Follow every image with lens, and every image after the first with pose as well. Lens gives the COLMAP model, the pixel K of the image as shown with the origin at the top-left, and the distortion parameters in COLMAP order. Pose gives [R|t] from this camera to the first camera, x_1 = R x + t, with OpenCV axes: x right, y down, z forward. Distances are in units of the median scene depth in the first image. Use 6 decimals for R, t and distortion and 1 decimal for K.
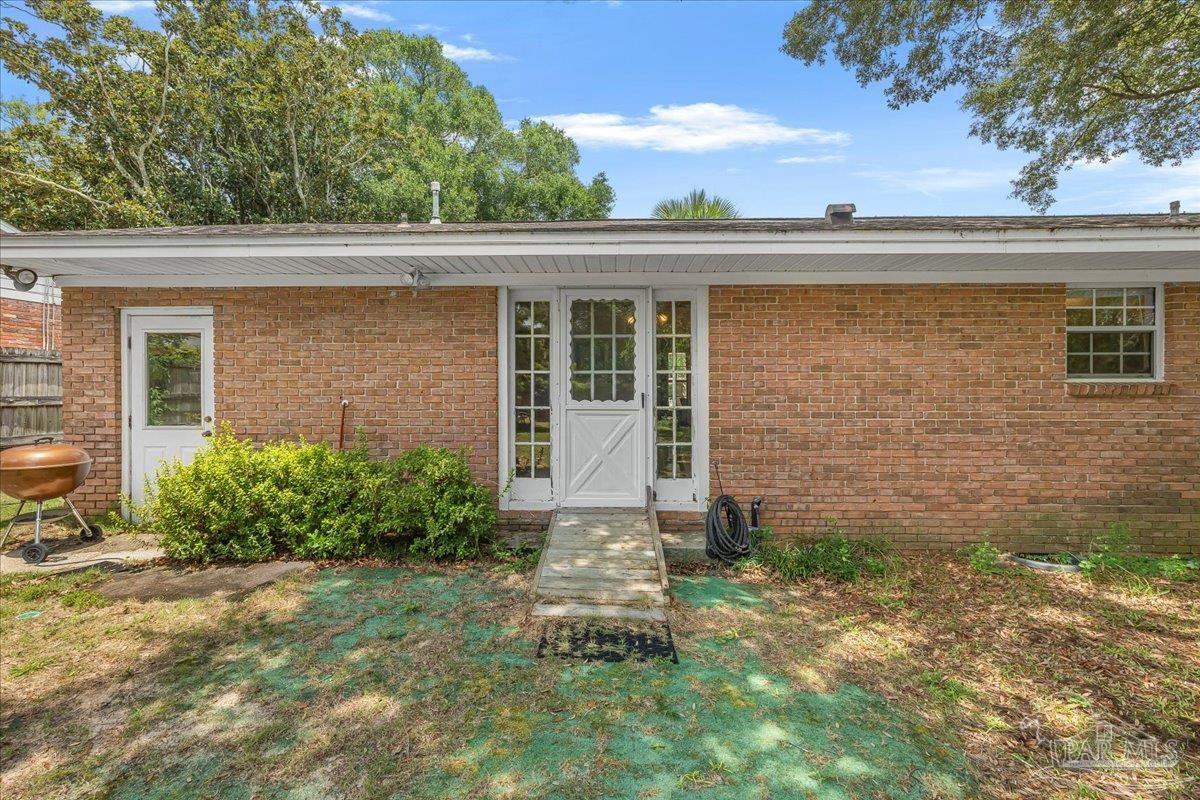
lens RADIAL K [[530.4, 0, 600.0], [0, 530.4, 400.0], [0, 0, 1]] dist [-0.003098, -0.000666]
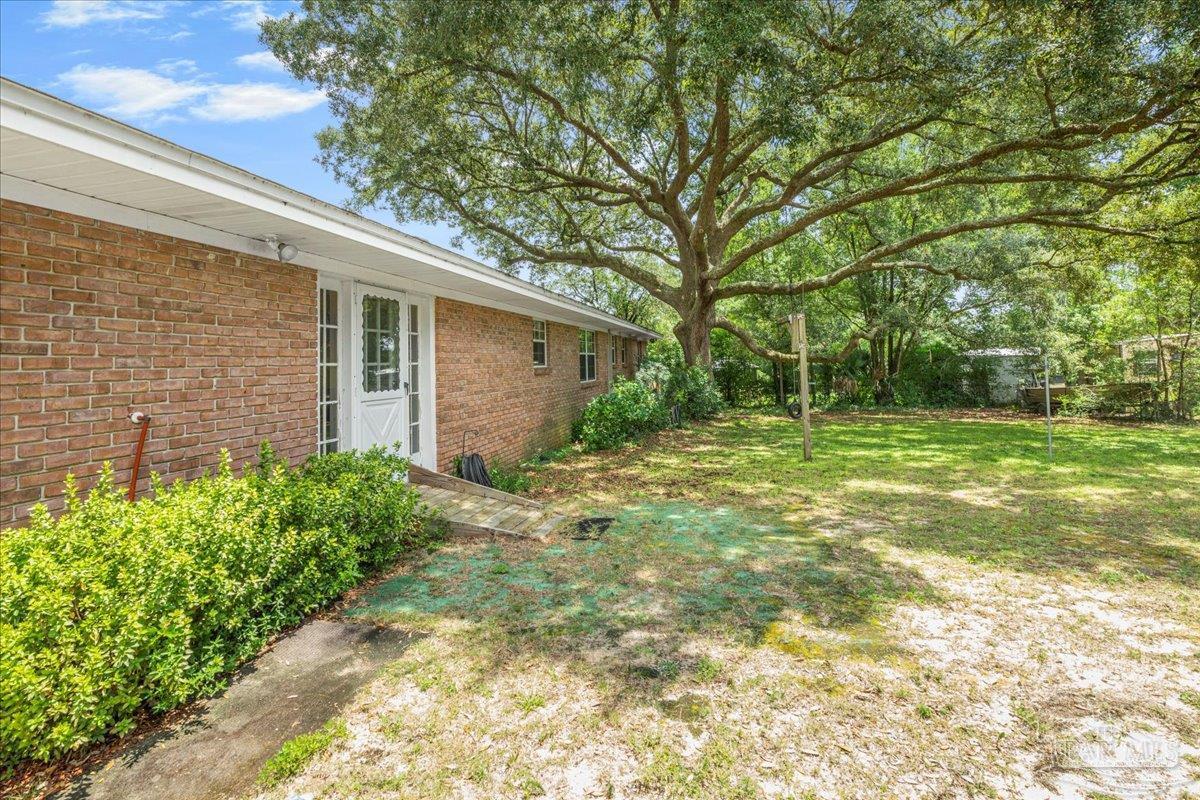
lens RADIAL K [[542.1, 0, 600.1], [0, 542.1, 360.3], [0, 0, 1]] dist [-0.000699, -0.000142]
pose [[0.207630, 0.001654, 0.978206, -0.983735], [0.034790, 0.999353, -0.009074, -0.035825], [-0.977589, 0.035916, 0.207438, 0.341463]]
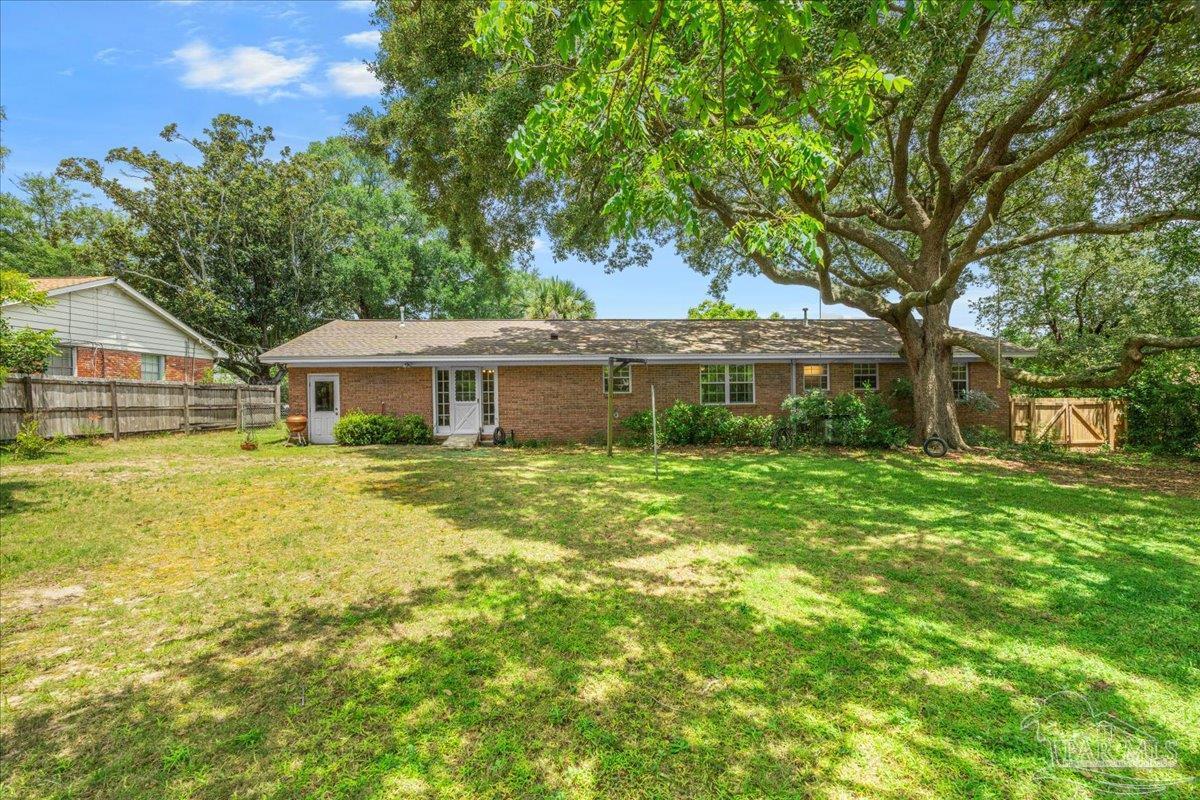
lens RADIAL K [[530.4, 0, 600.0], [0, 530.4, 400.0], [0, 0, 1]] dist [-0.003098, -0.000666]
pose [[0.991948, -0.014960, 0.125757, 0.412765], [0.017176, 0.999715, -0.016551, 0.062582], [-0.125474, 0.018578, 0.991923, -2.327965]]
